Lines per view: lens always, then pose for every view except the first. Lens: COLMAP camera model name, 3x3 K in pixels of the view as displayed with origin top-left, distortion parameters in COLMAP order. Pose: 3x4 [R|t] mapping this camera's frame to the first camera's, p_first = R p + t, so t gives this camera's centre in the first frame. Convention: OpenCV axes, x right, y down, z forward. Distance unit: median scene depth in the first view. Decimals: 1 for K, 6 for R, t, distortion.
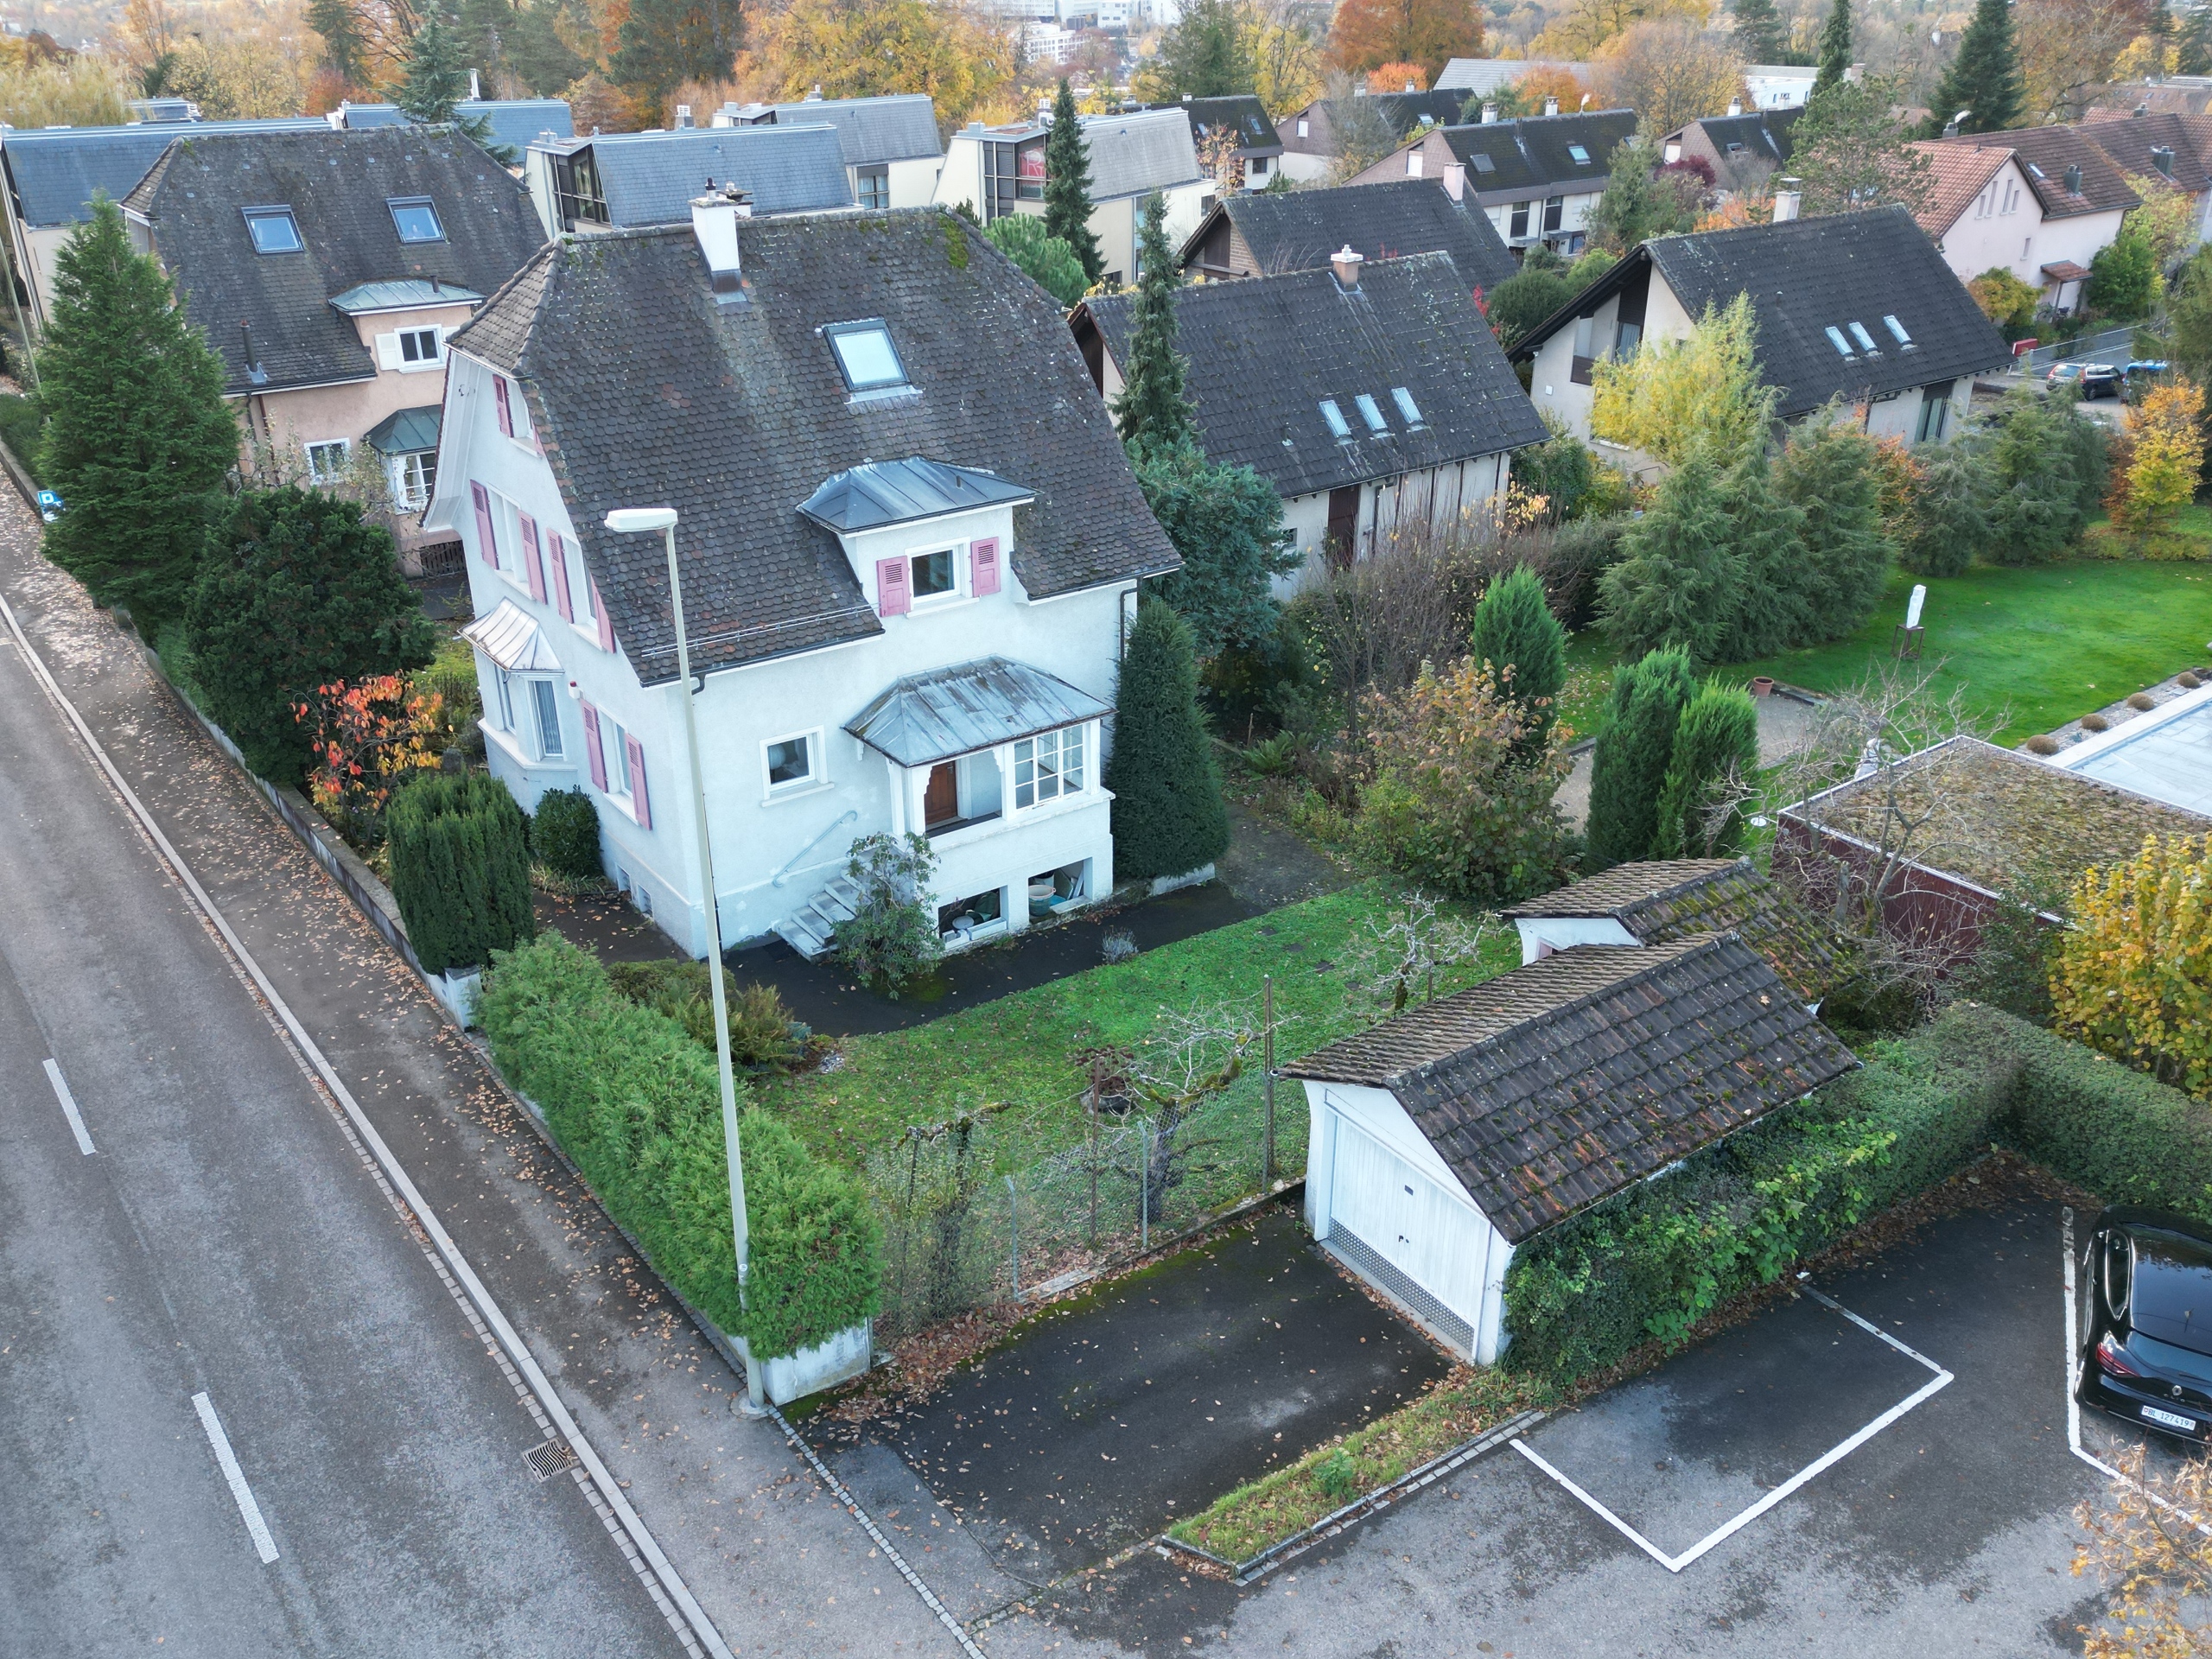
lens RADIAL K [[1811.1, 0, 1101.6], [0, 1811.1, 839.3], [0, 0, 1]] dist [0.075038, -0.070880]
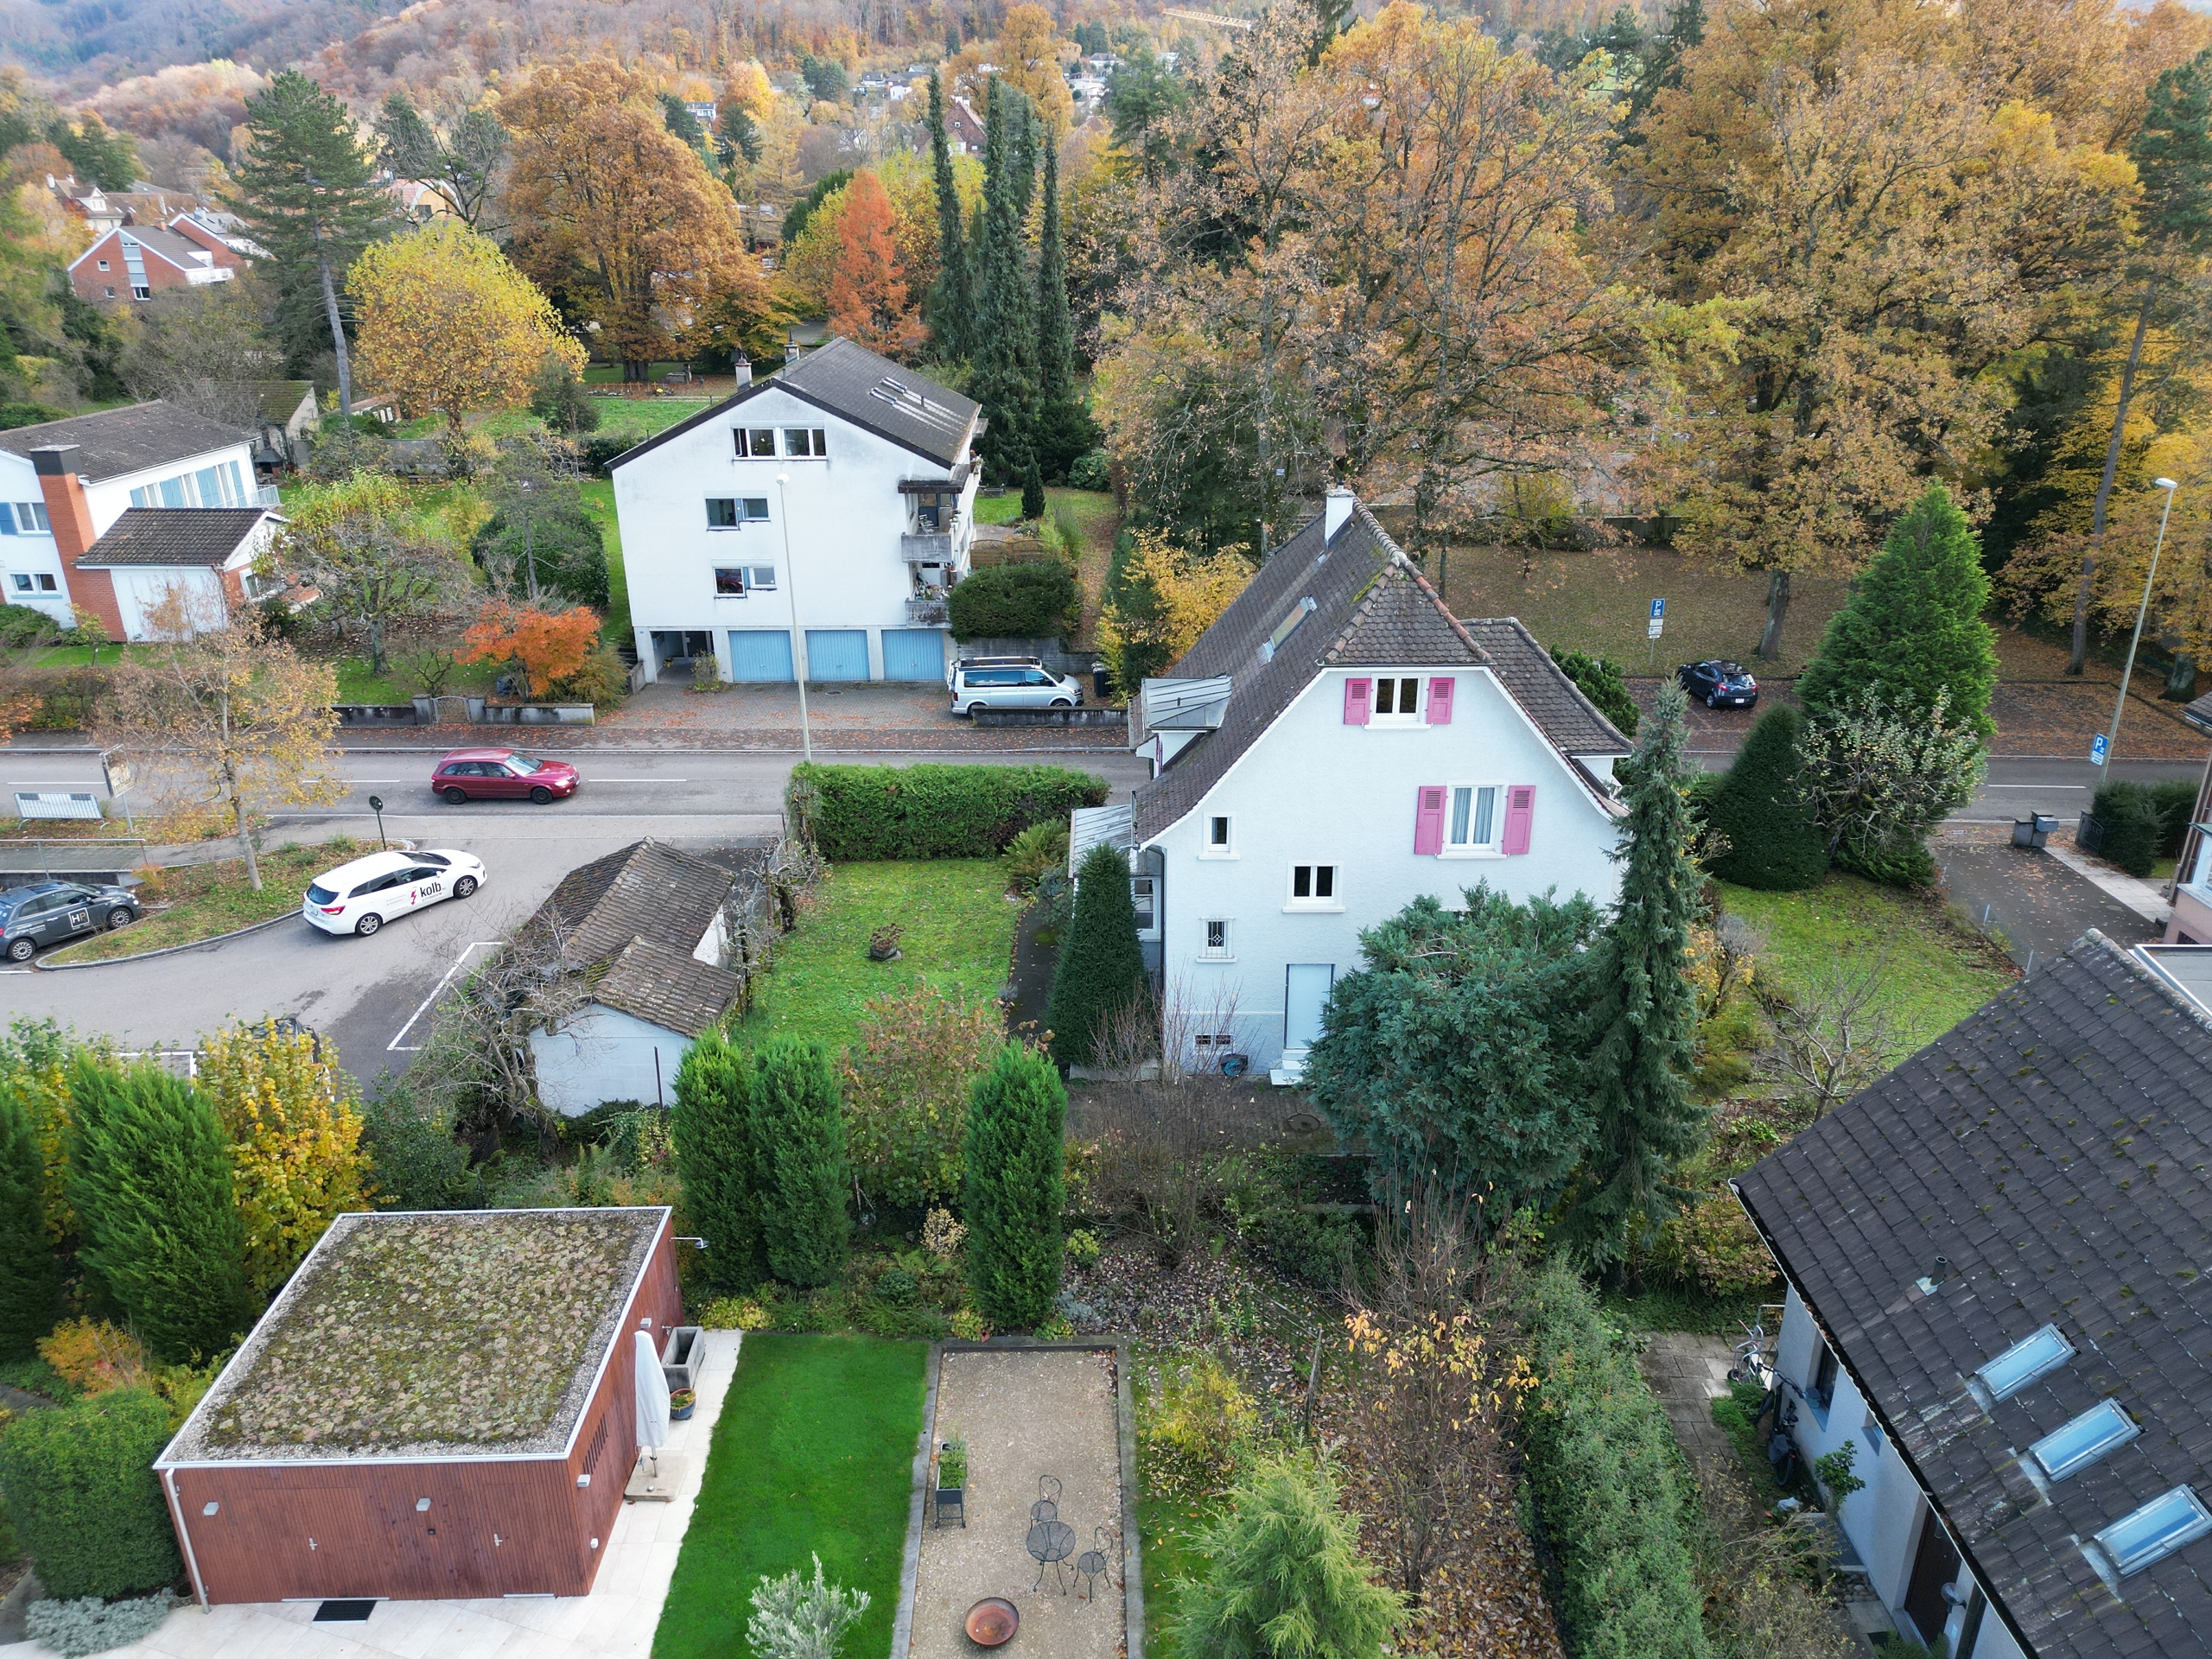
lens RADIAL K [[1543.3, 0, 1107.7], [0, 1543.3, 835.3], [0, 0, 1]] dist [0.072201, -0.061350]
pose [[-0.585517, 0.314169, -0.747307, 0.838449], [-0.346304, 0.736567, 0.580985, -0.771178], [0.732968, 0.598972, -0.322475, 1.391733]]
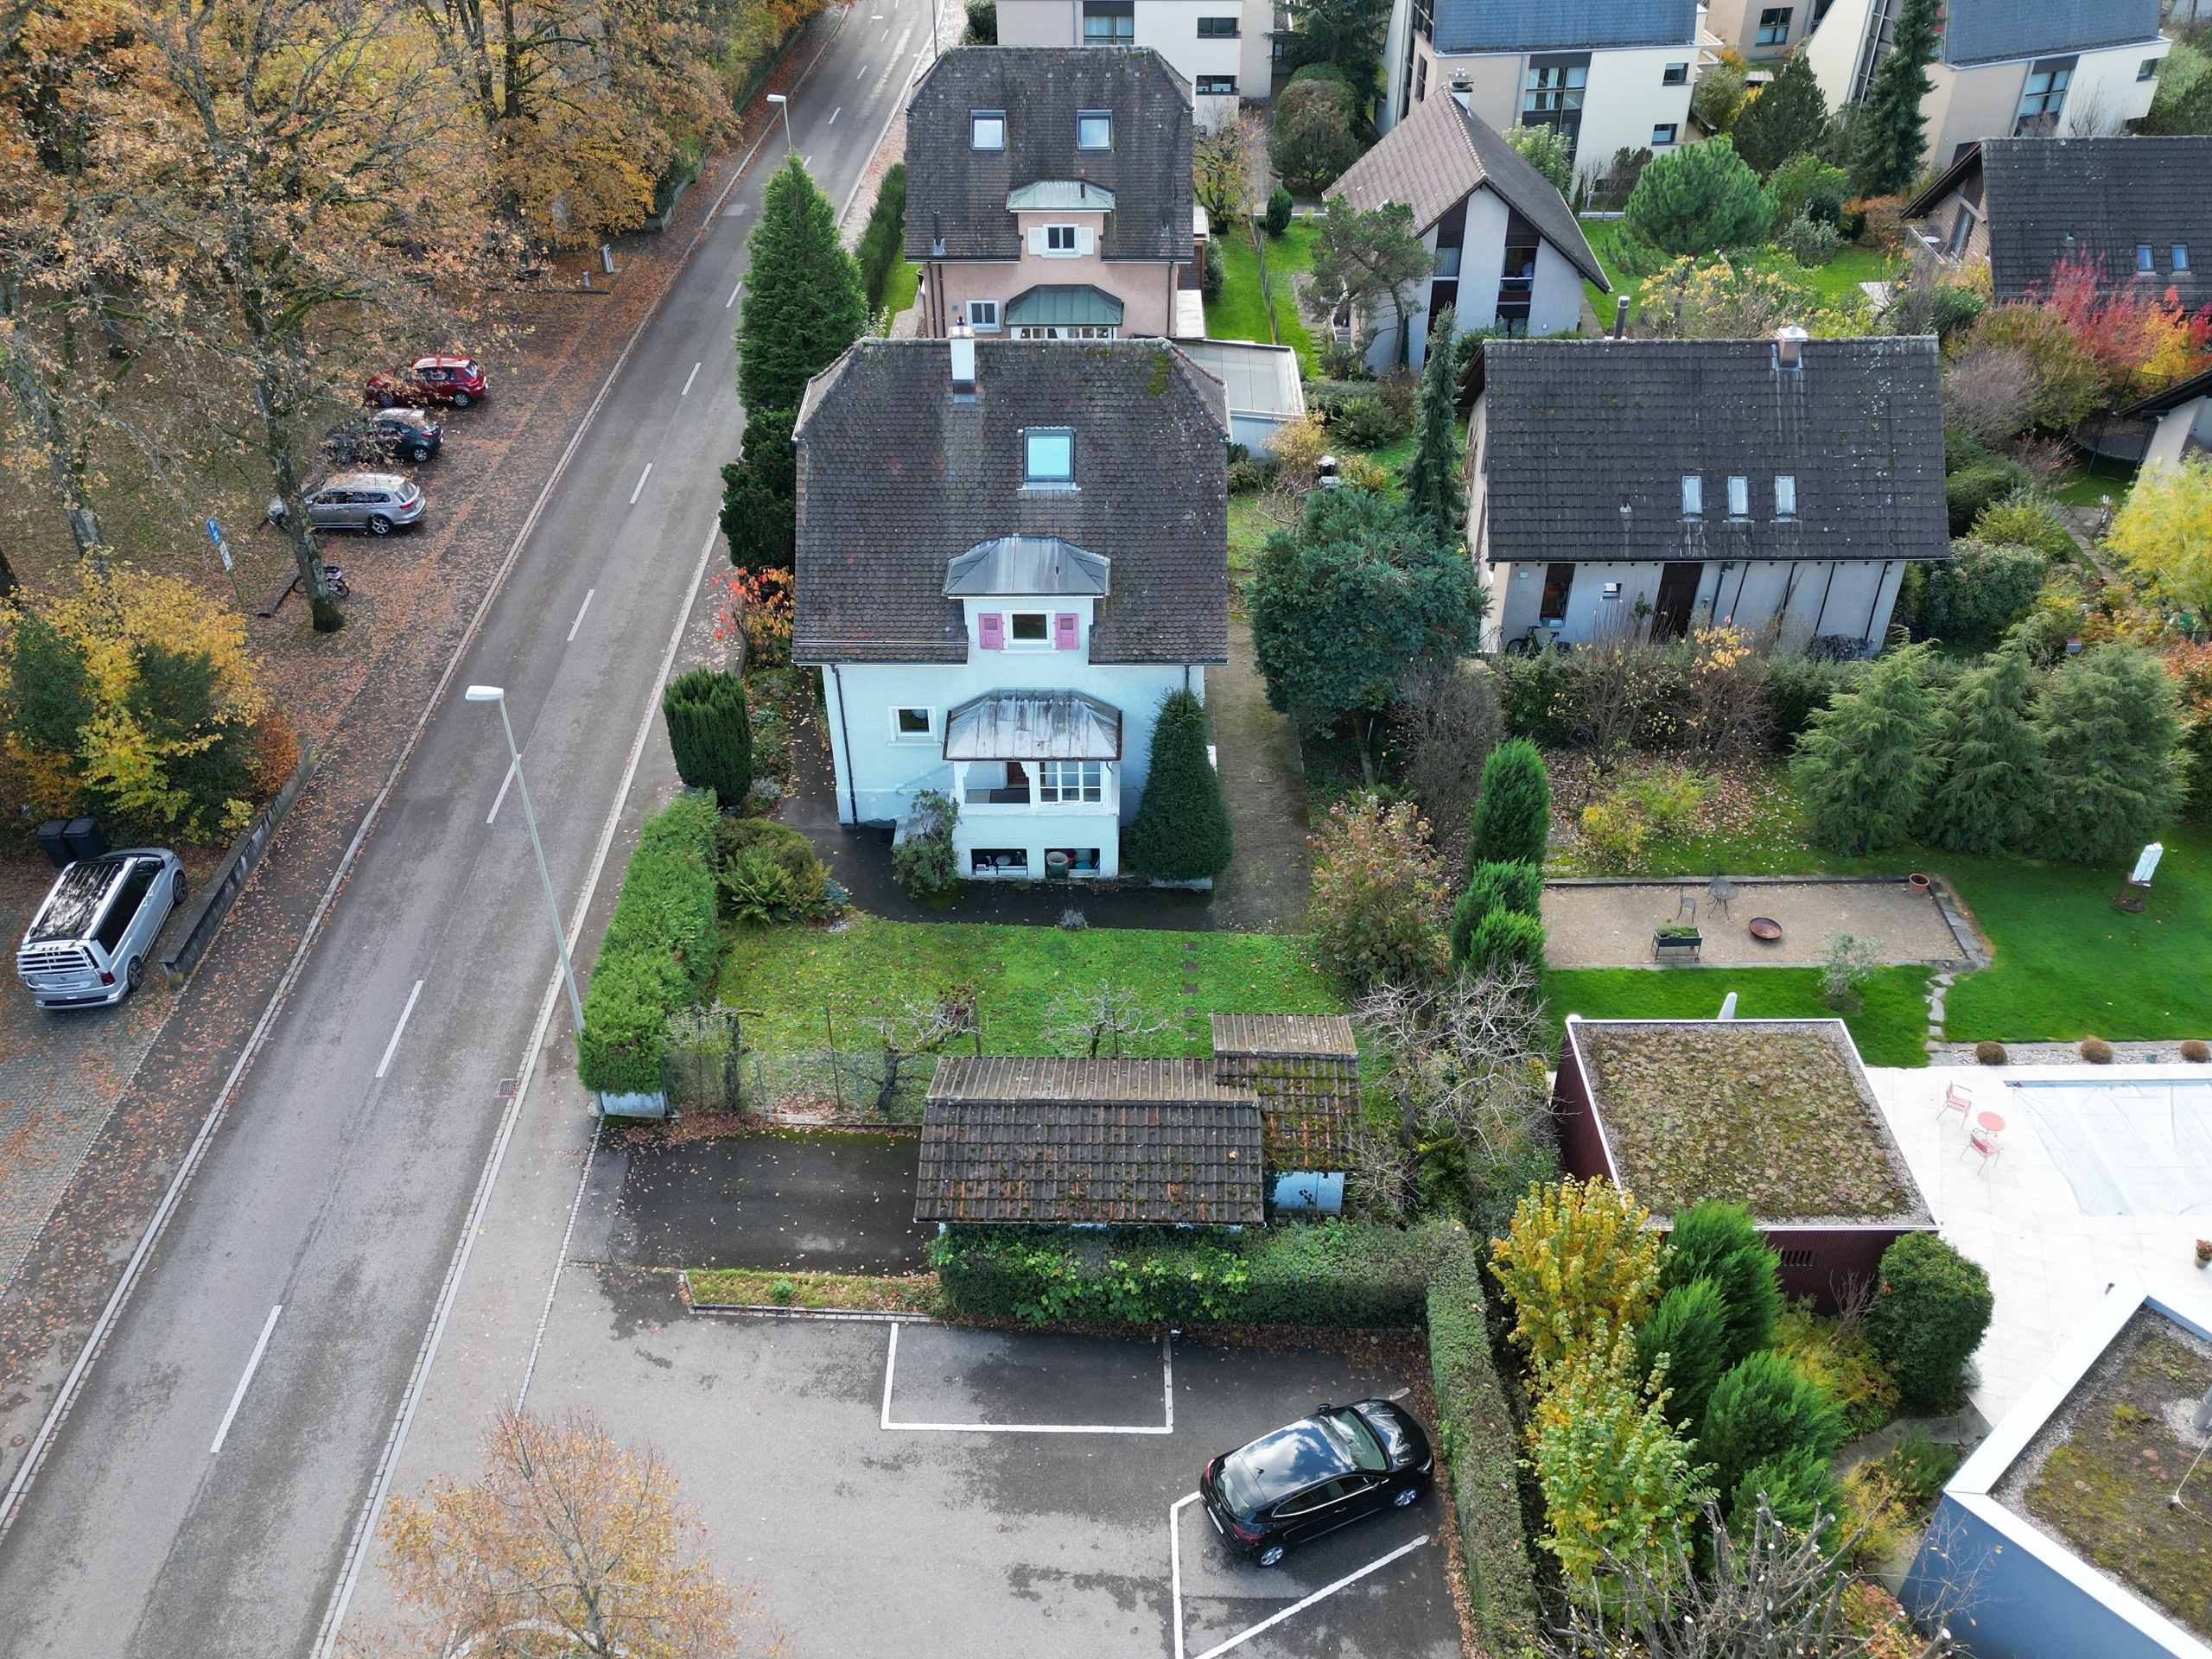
lens RADIAL K [[1811.1, 0, 1103.1], [0, 1811.1, 833.7], [0, 0, 1]] dist [0.075038, -0.070880]
pose [[0.805594, 0.359667, -0.470805, 0.677431], [-0.255862, 0.927929, 0.271077, -0.395653], [0.534371, -0.097917, 0.839560, -0.167323]]
